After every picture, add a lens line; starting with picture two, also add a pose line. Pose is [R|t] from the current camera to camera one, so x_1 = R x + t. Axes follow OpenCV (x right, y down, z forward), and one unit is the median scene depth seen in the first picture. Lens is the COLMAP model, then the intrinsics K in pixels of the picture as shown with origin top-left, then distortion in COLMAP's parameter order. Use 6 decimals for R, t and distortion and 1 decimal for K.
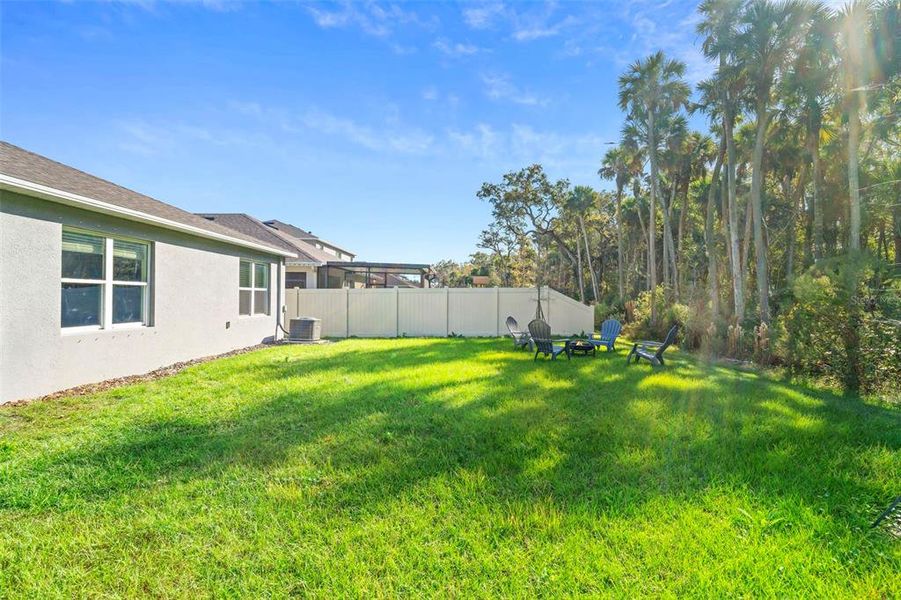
lens RADIAL K [[433.7, 0, 452.4], [0, 433.7, 297.3], [0, 0, 1]] dist [-0.015644, 0.006986]
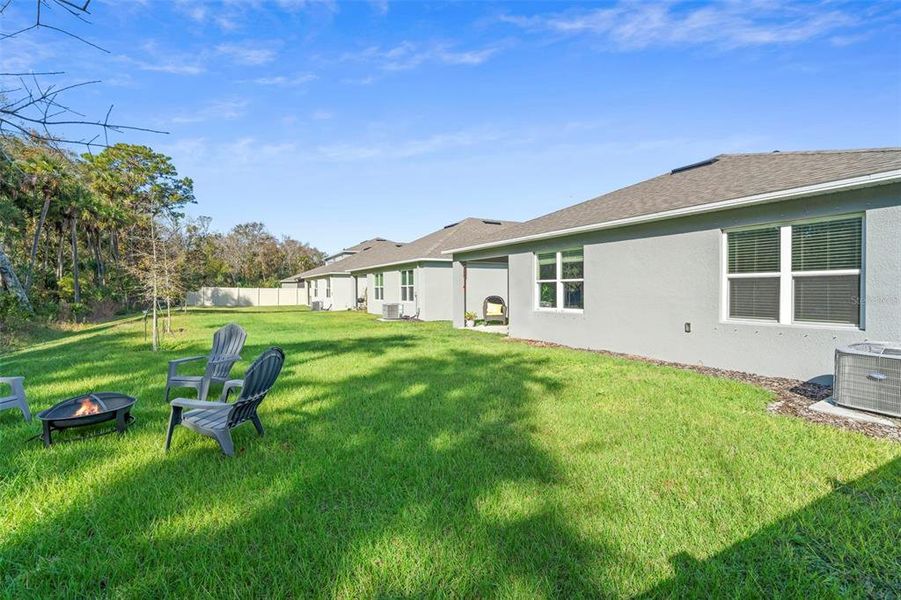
lens RADIAL K [[433.7, 0, 452.4], [0, 433.7, 297.3], [0, 0, 1]] dist [-0.015644, 0.006986]
pose [[-0.856792, -0.001379, -0.515661, 0.302302], [-0.006160, 0.999952, 0.007561, 0.012983], [0.515626, 0.009655, -0.856760, 2.064494]]
